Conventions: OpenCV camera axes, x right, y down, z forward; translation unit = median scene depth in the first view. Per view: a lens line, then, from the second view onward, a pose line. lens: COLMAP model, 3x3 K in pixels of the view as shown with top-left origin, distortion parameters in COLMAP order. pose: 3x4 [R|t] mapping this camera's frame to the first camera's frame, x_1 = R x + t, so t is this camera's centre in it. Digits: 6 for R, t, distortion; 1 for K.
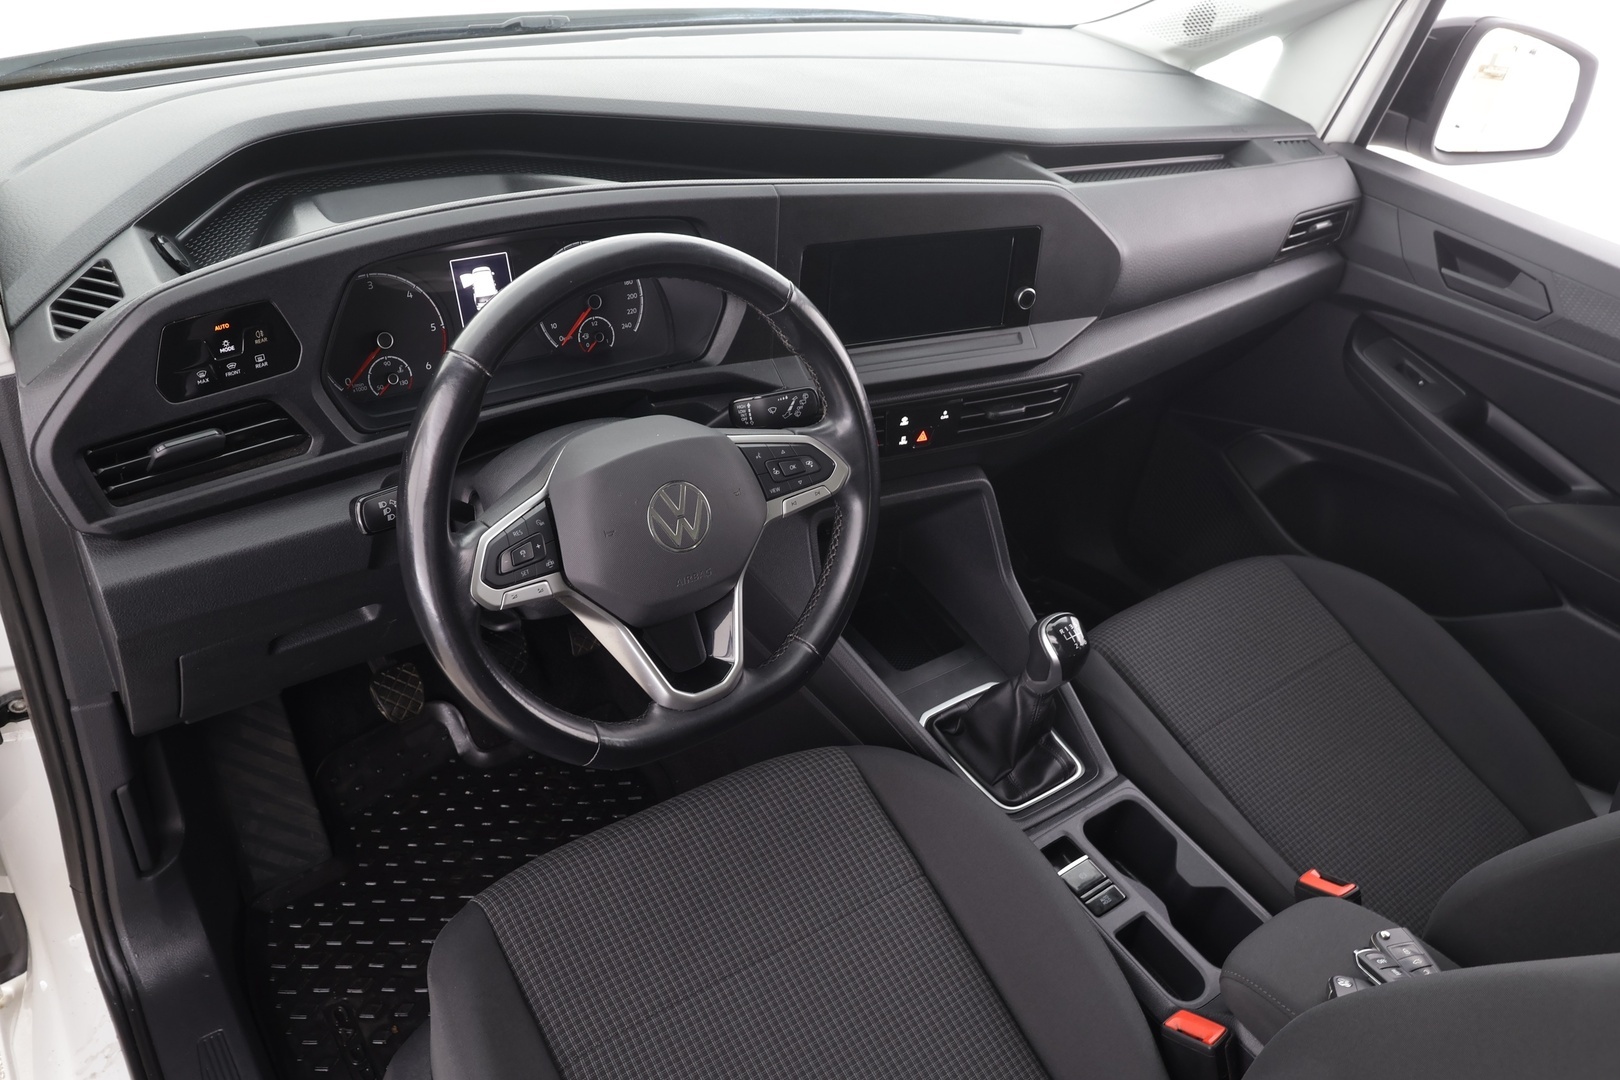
lens RADIAL K [[1239.1, 0, 821.0], [0, 1239.1, 530.1], [0, 0, 1]] dist [0.022263, 0.002993]
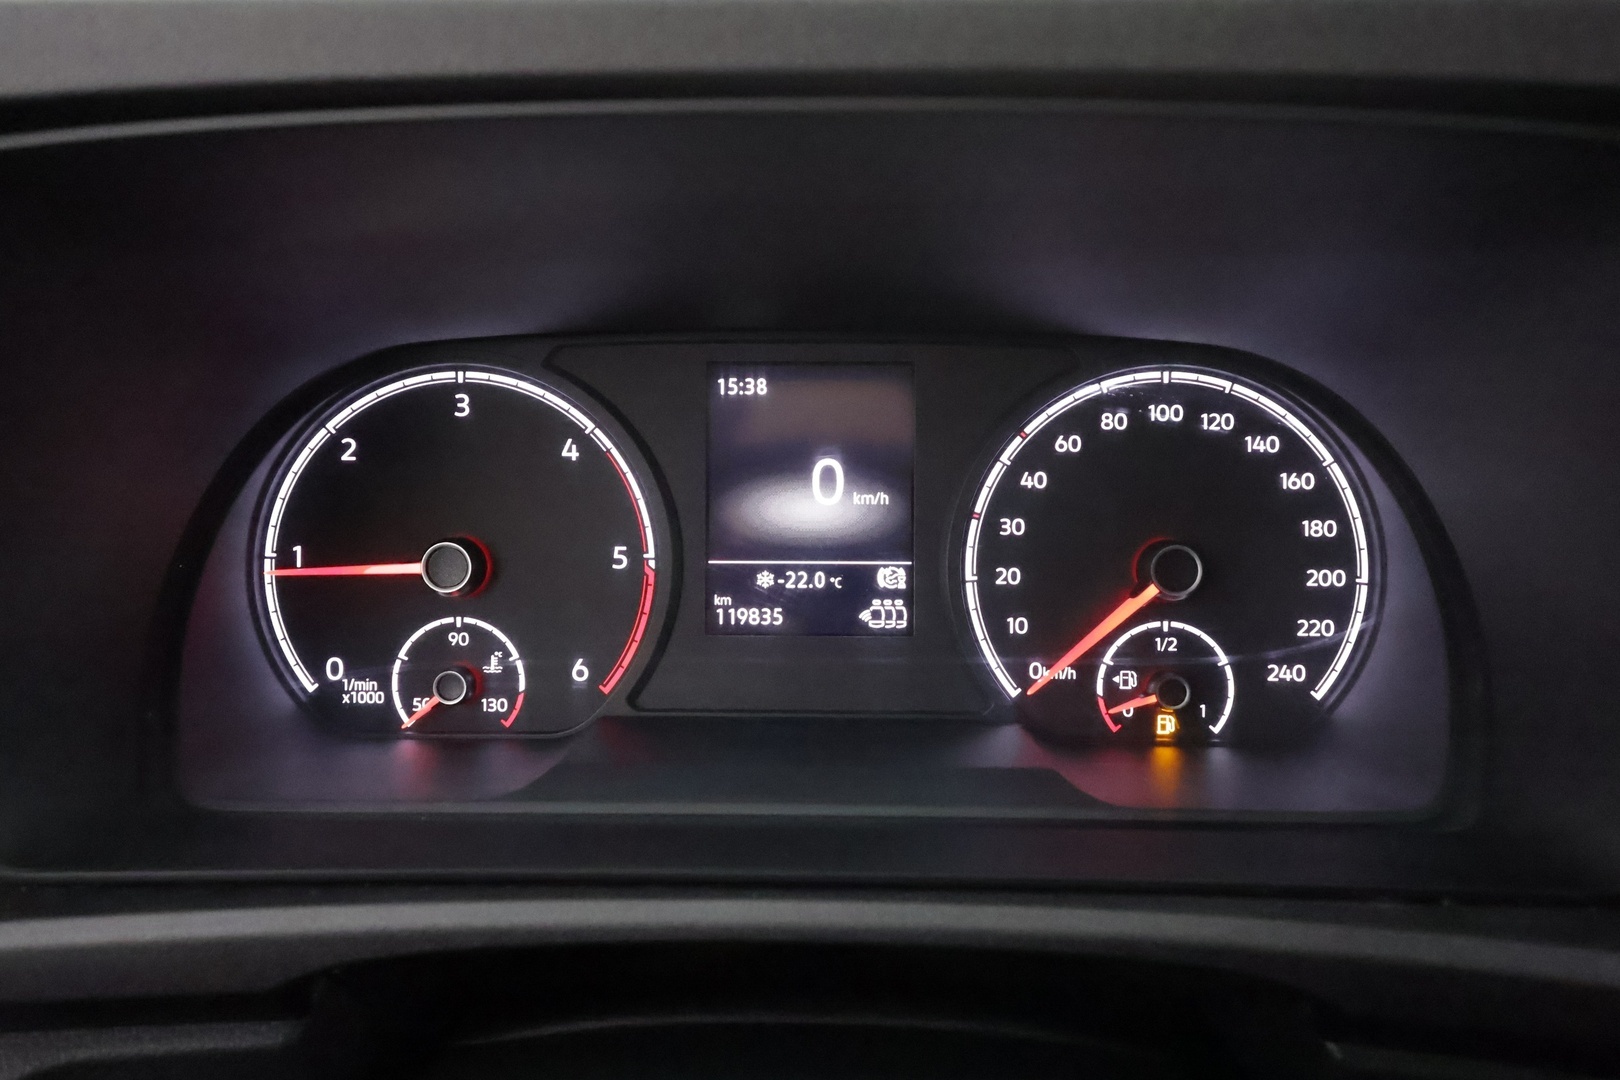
lens RADIAL K [[970.7, 0, 807.4], [0, 970.7, 542.1], [0, 0, 1]] dist [-0.006397, -0.000086]
pose [[0.773988, 0.108014, -0.623919, -0.108942], [-0.274656, 0.945092, -0.177102, -0.126966], [0.570532, 0.308437, 0.761157, 0.779626]]
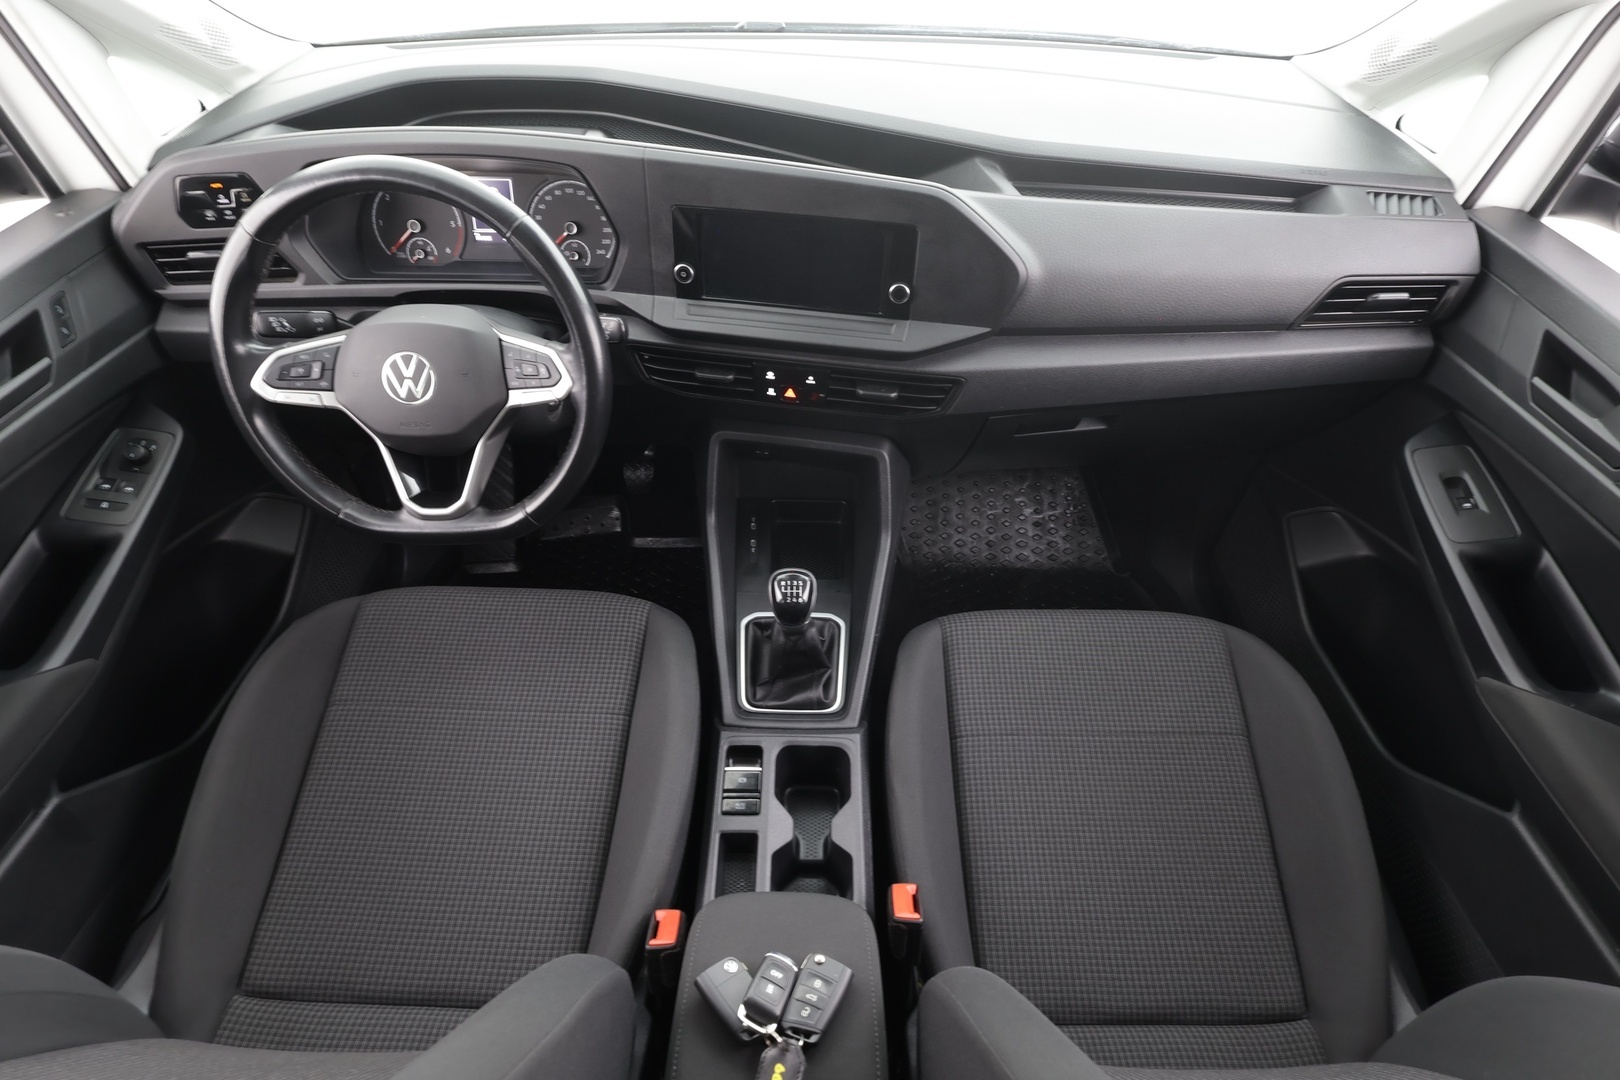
lens RADIAL K [[820.5, 0, 807.3], [0, 820.5, 541.1], [0, 0, 1]] dist [0.002715, 0.000565]
pose [[0.782174, 0.346655, -0.517721, 0.604745], [-0.278898, 0.937835, 0.206594, -0.120815], [0.557153, -0.017201, 0.830231, 0.394527]]
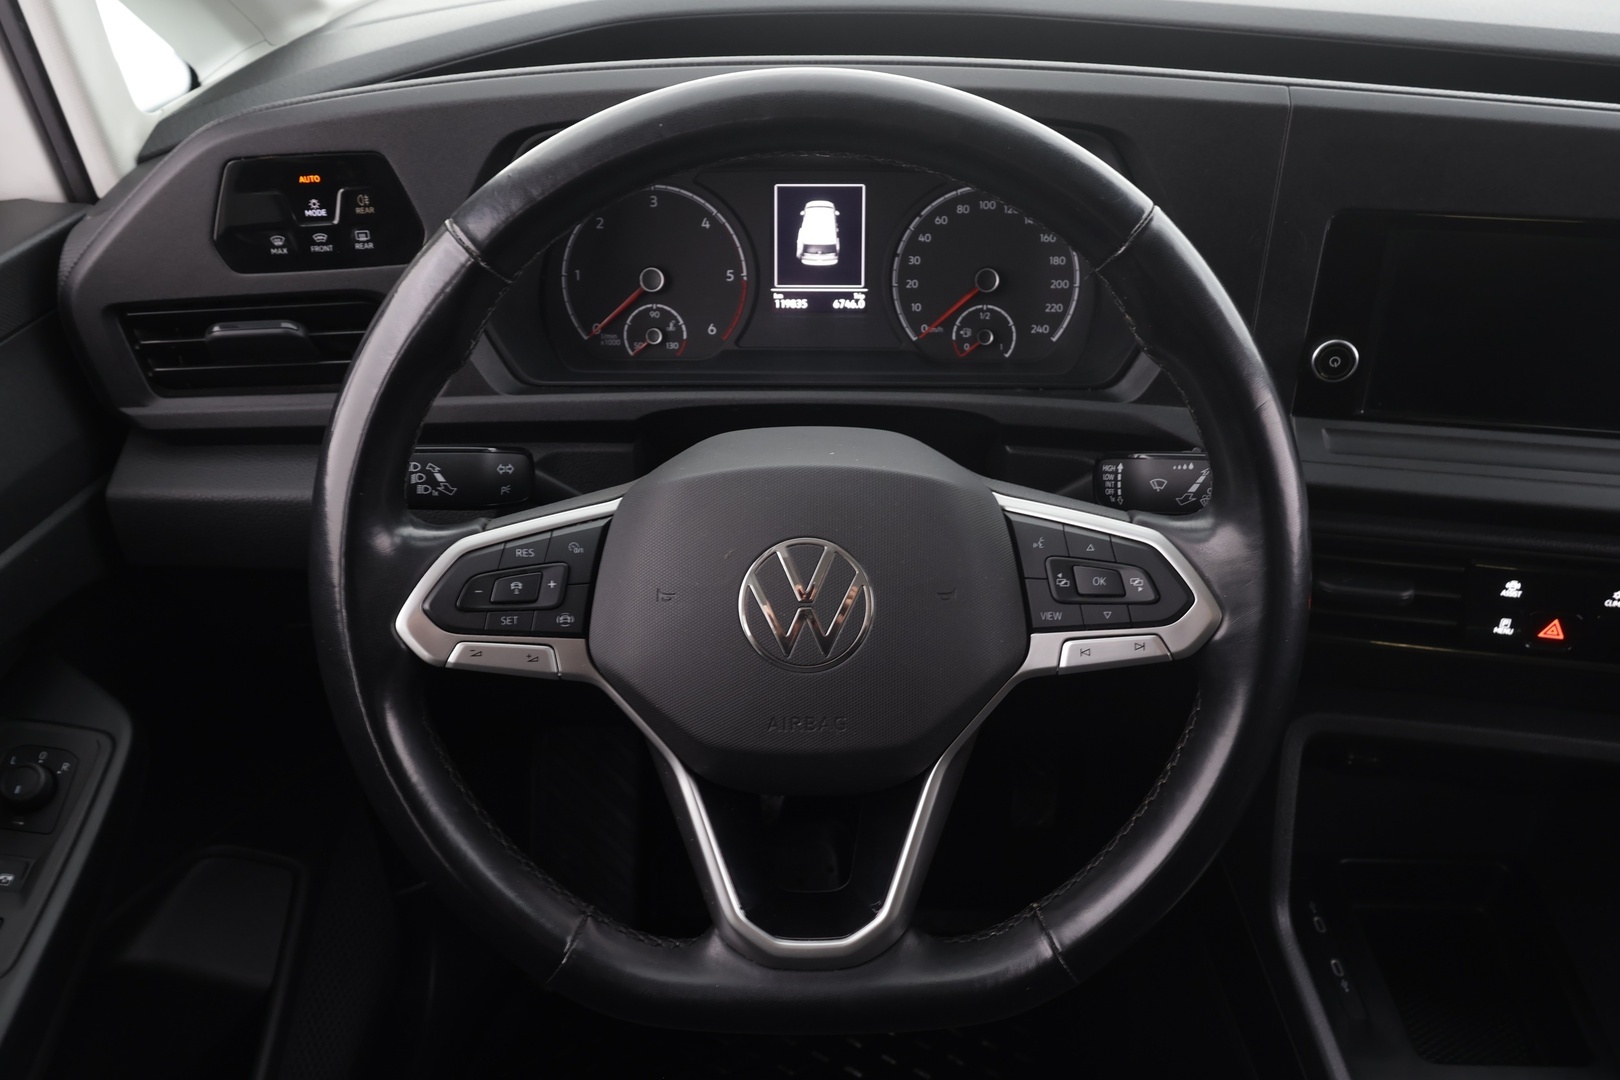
lens RADIAL K [[1290.5, 0, 804.1], [0, 1290.5, 539.2], [0, 0, 1]] dist [0.006337, -0.006705]
pose [[0.773575, 0.215642, -0.595886, 0.166712], [-0.273560, 0.961829, -0.007063, -0.026829], [0.571617, 0.168474, 0.803038, 0.441951]]
